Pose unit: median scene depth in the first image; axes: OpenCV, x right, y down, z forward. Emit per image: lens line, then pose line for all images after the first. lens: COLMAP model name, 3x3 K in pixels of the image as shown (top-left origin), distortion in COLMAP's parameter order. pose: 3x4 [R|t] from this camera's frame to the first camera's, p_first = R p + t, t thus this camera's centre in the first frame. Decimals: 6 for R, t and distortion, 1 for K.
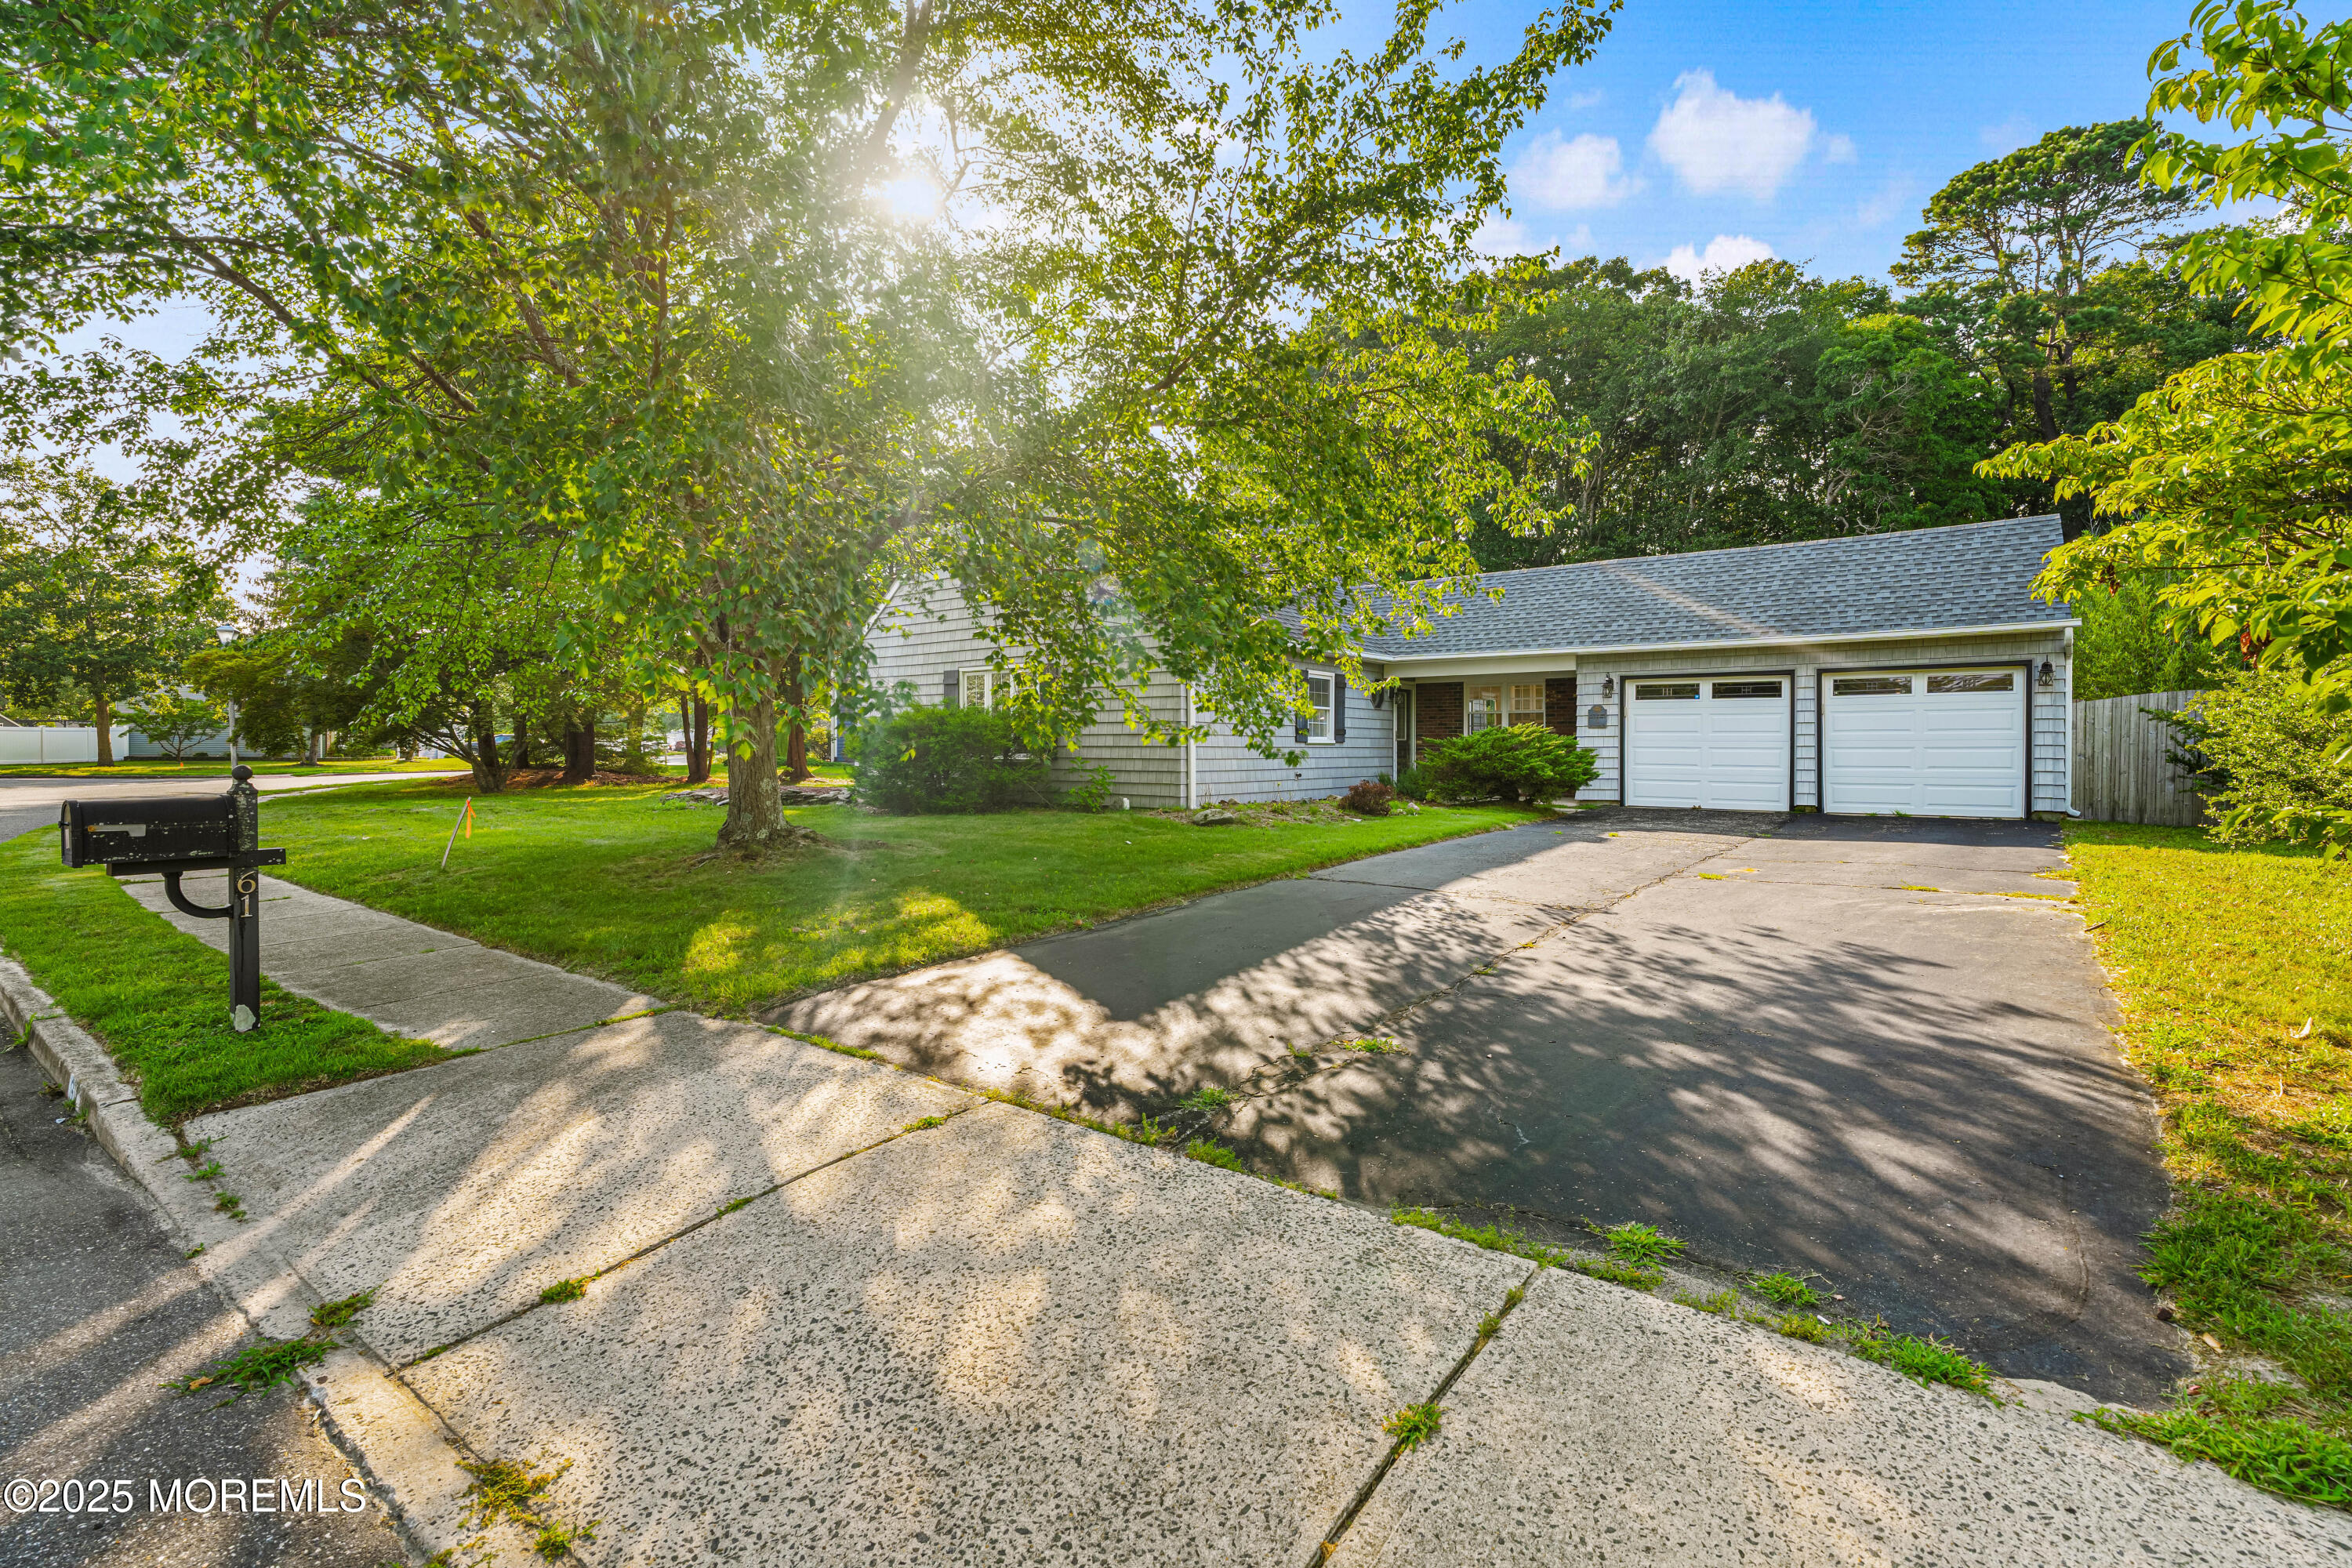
lens RADIAL K [[1055.1, 0, 1178.7], [0, 1055.1, 778.5], [0, 0, 1]] dist [-0.002395, 0.000483]
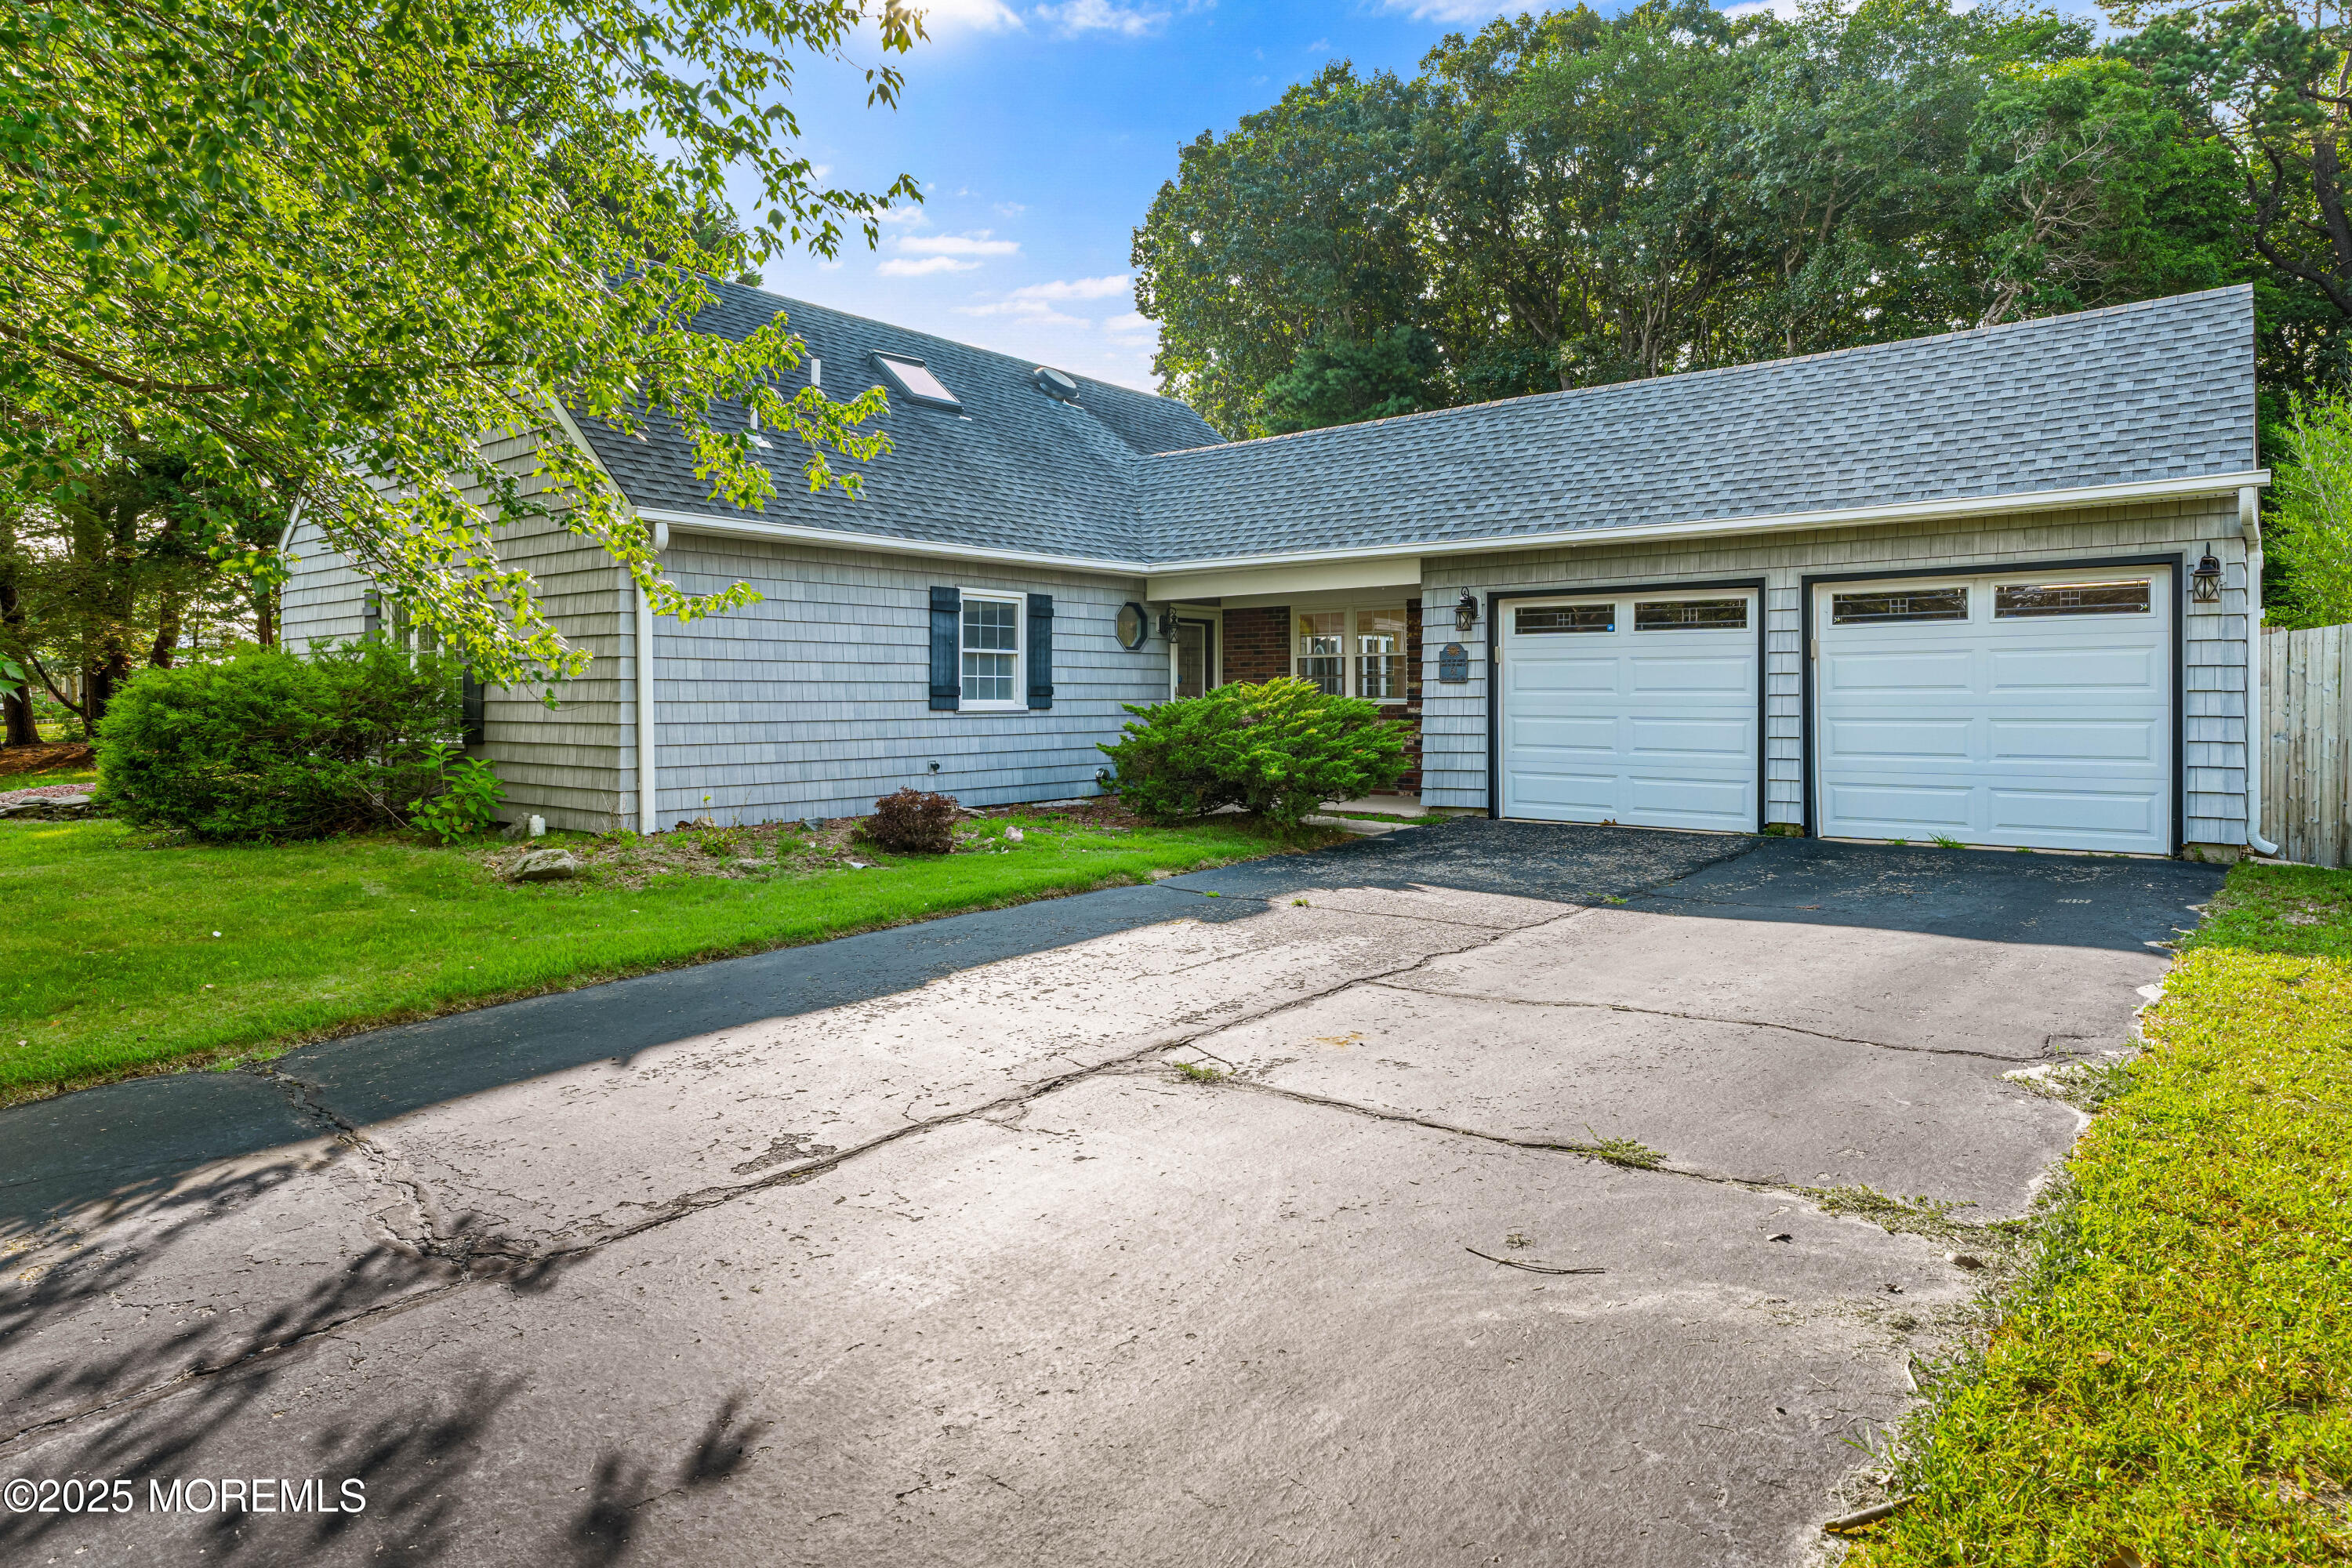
lens RADIAL K [[1330.7, 0, 1174.6], [0, 1330.7, 734.6], [0, 0, 1]] dist [0.004233, -0.013285]
pose [[0.998681, -0.003918, -0.051195, 0.311679], [0.003937, 0.999992, 0.000269, -0.022300], [0.051193, -0.000470, 0.998689, 0.287543]]
